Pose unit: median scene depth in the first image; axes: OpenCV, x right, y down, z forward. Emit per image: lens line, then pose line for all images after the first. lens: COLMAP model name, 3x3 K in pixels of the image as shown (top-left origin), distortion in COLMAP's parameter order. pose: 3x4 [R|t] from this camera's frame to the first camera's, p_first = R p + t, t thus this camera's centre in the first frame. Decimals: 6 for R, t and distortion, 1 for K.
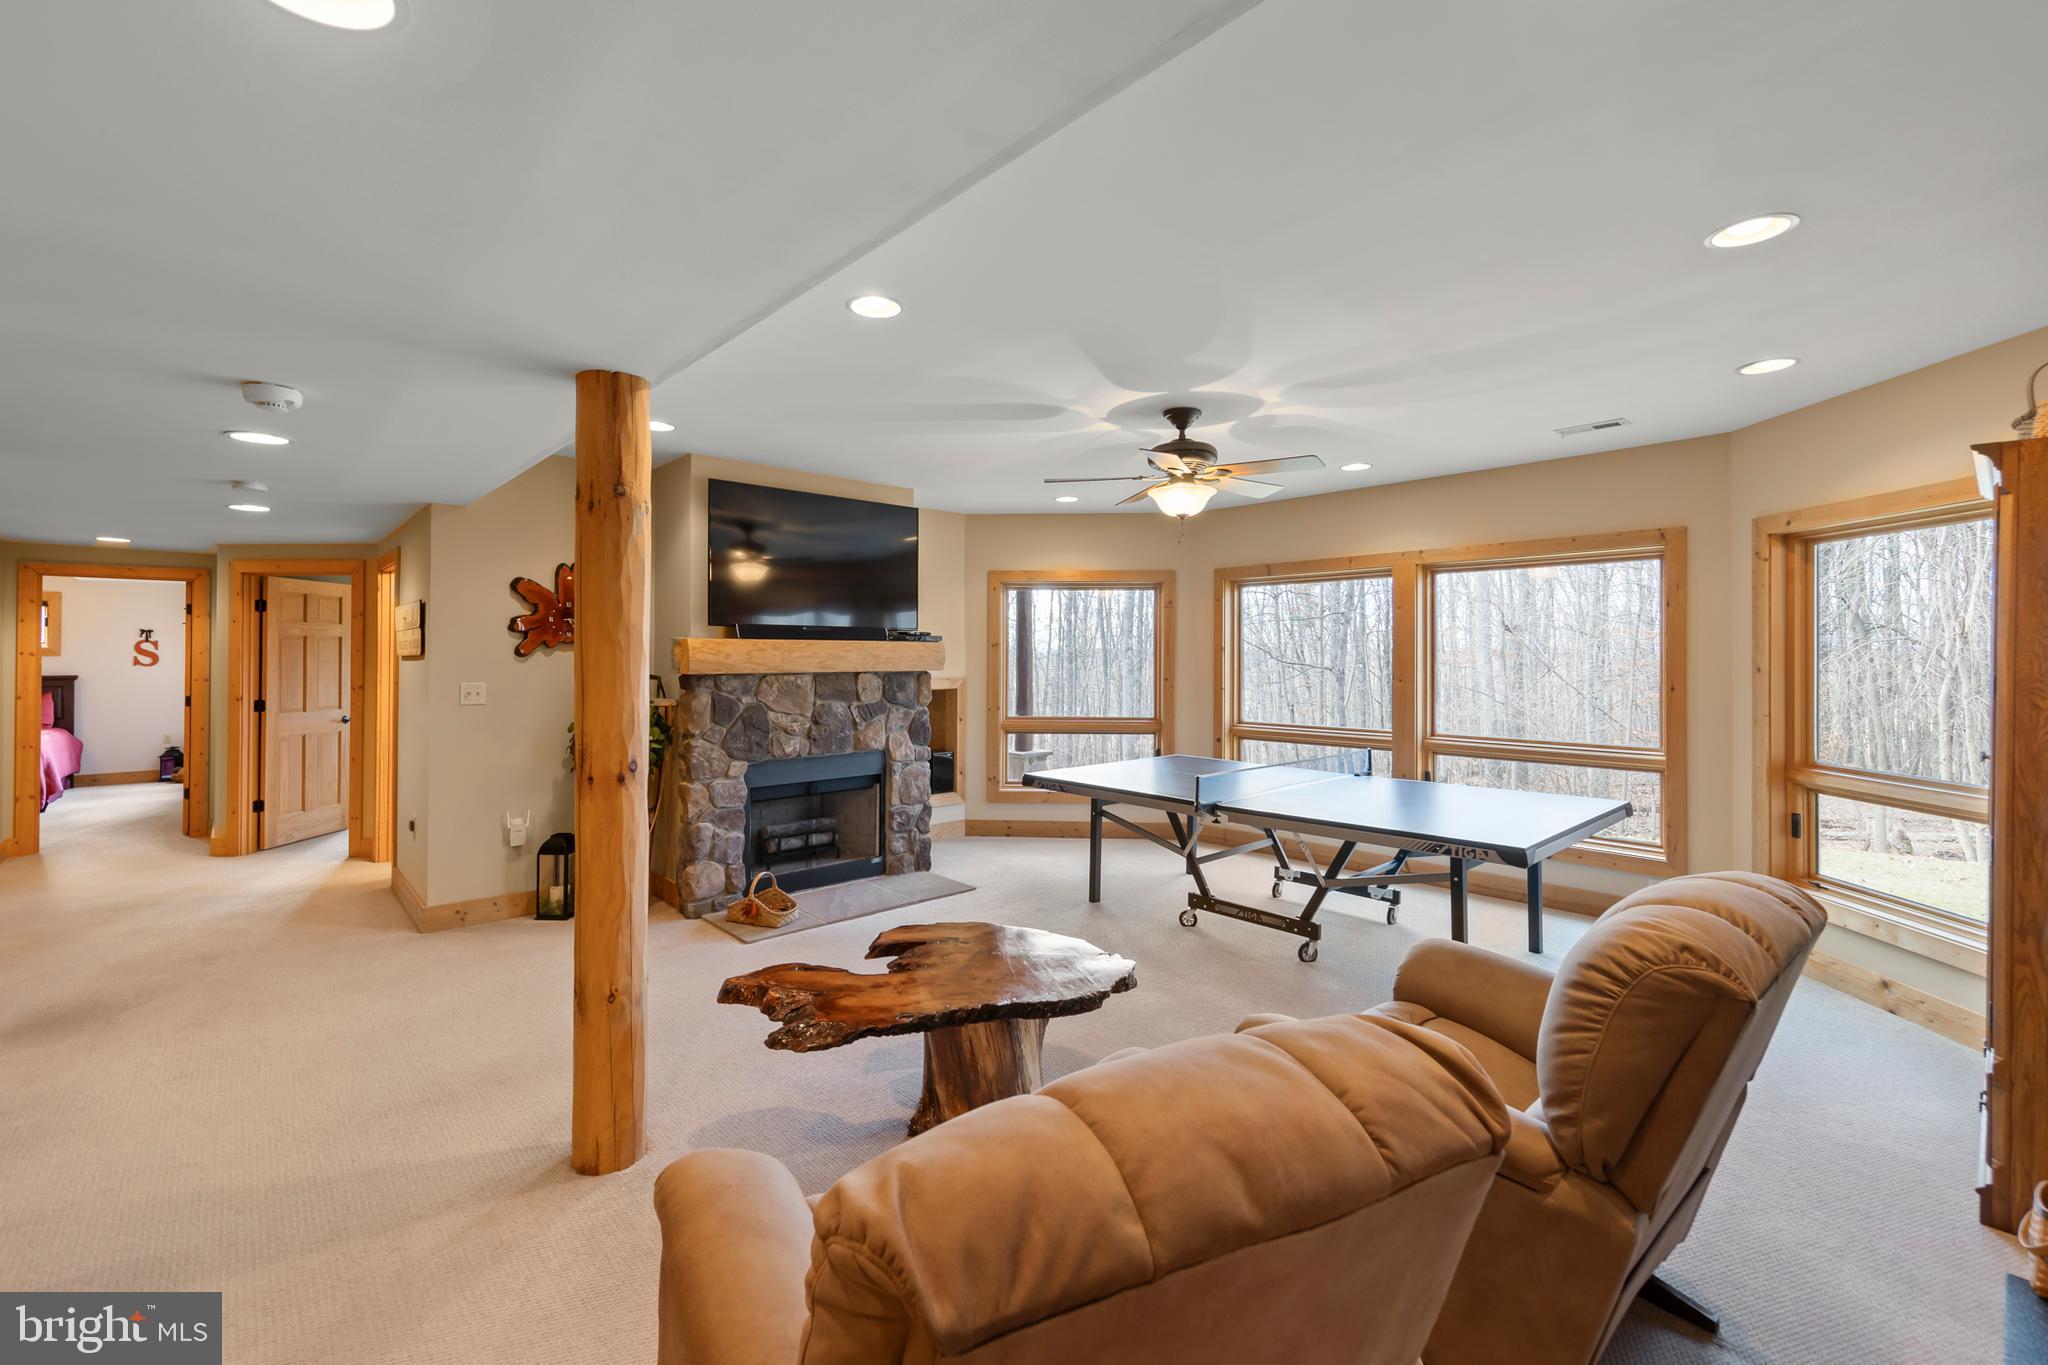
lens RADIAL K [[871.1, 0, 1018.1], [0, 871.1, 659.9], [0, 0, 1]] dist [0.016203, -0.004905]
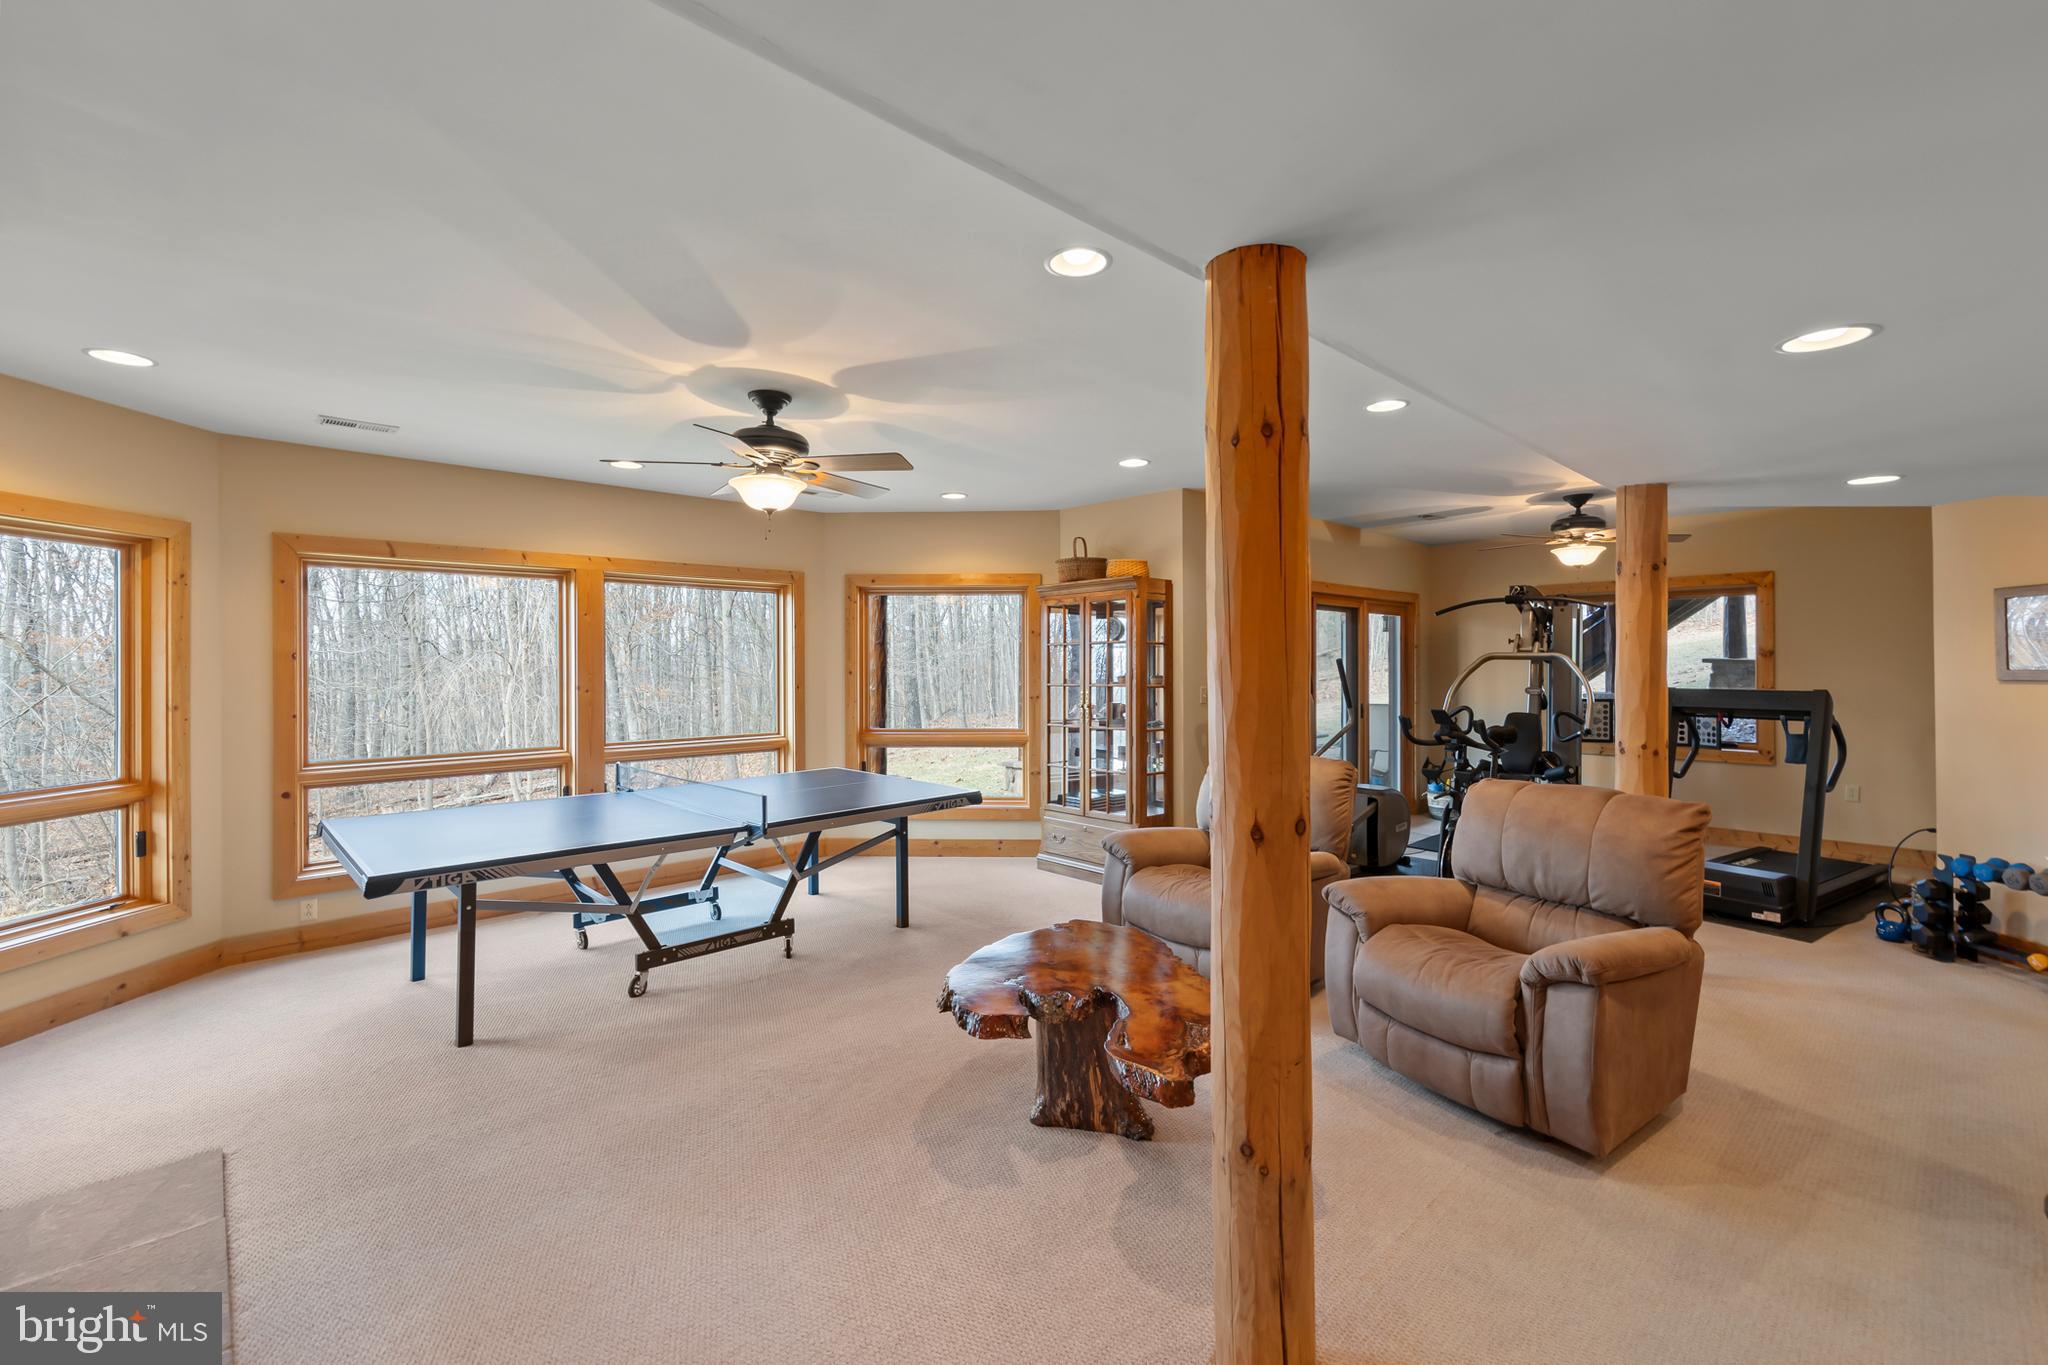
lens RADIAL K [[871.1, 0, 1018.3], [0, 871.1, 673.0], [0, 0, 1]] dist [0.016203, -0.004905]
pose [[-0.008509, -0.010404, 0.999910, -0.634514], [0.008693, 0.999907, 0.010478, -0.002221], [-0.999926, 0.008781, -0.008417, 0.655541]]
